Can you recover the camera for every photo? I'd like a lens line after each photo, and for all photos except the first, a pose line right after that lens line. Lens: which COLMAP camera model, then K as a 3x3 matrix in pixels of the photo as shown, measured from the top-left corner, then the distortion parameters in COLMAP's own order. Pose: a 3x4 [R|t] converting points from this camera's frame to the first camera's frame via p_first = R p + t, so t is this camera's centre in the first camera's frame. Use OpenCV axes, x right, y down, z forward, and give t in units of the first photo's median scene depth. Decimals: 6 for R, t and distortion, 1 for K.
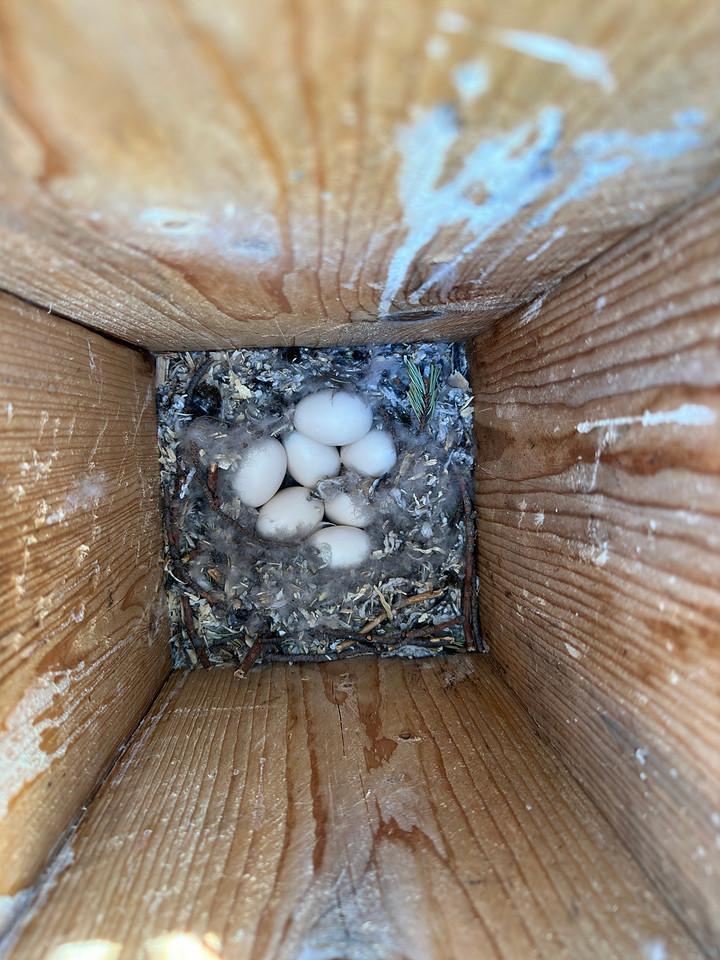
lens RADIAL K [[679.2, 0, 360.0], [0, 679.2, 480.0], [0, 0, 1]] dist [0.000112, -0.003937]
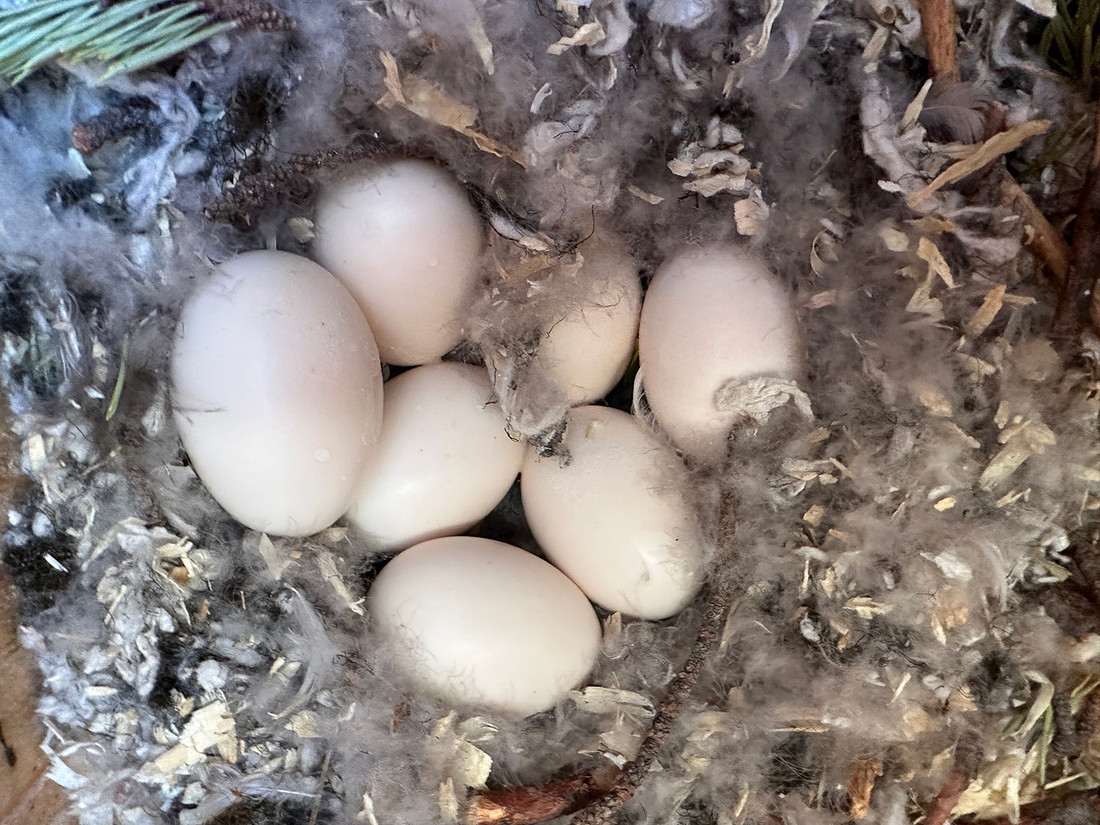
lens RADIAL K [[784.6, 0, 529.9], [0, 784.6, 502.9], [0, 0, 1]] dist [-0.033739, 0.002233]
pose [[-0.046403, -0.976657, -0.209732, -0.025162], [0.995945, -0.061432, 0.065718, -0.017410], [-0.077068, -0.205832, 0.975548, 0.853172]]
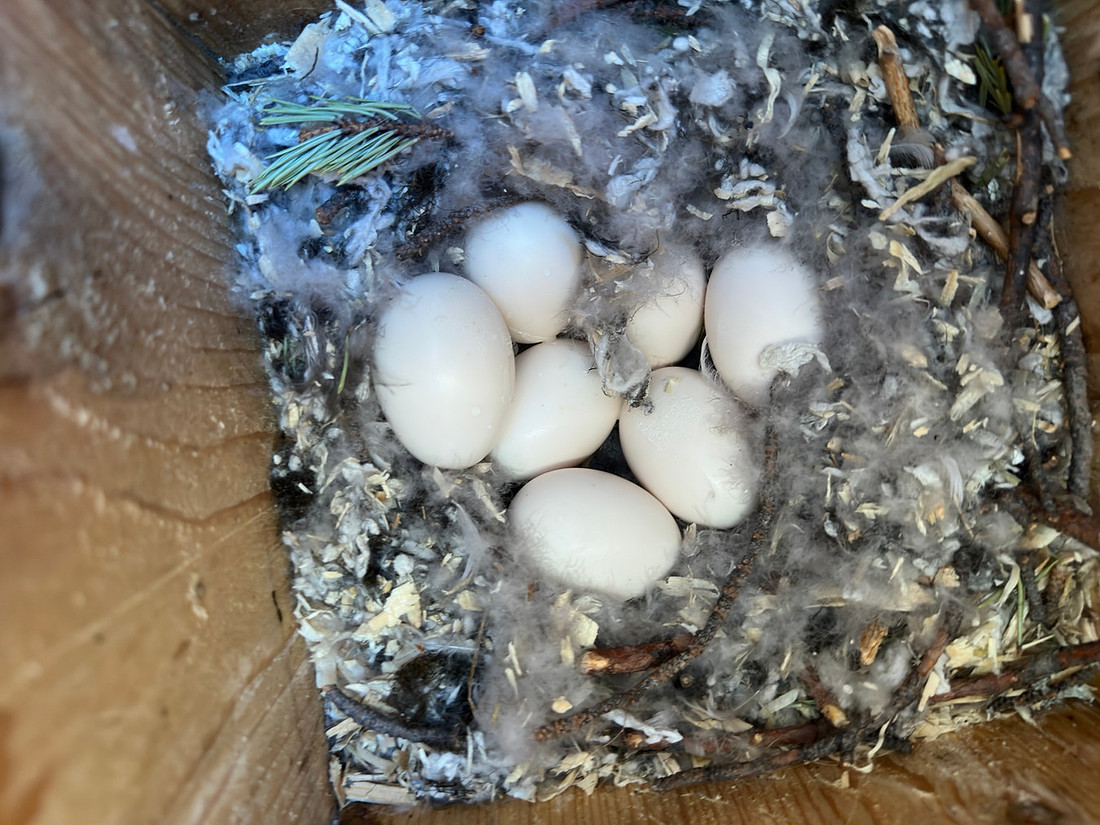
lens RADIAL K [[778.3, 0, 546.7], [0, 778.3, 417.3], [0, 0, 1]] dist [0.000112, -0.003937]
pose [[-0.101228, -0.982867, -0.154028, -0.001197], [0.993415, -0.091512, -0.068931, -0.003025], [0.053655, -0.159991, 0.985659, 0.691695]]
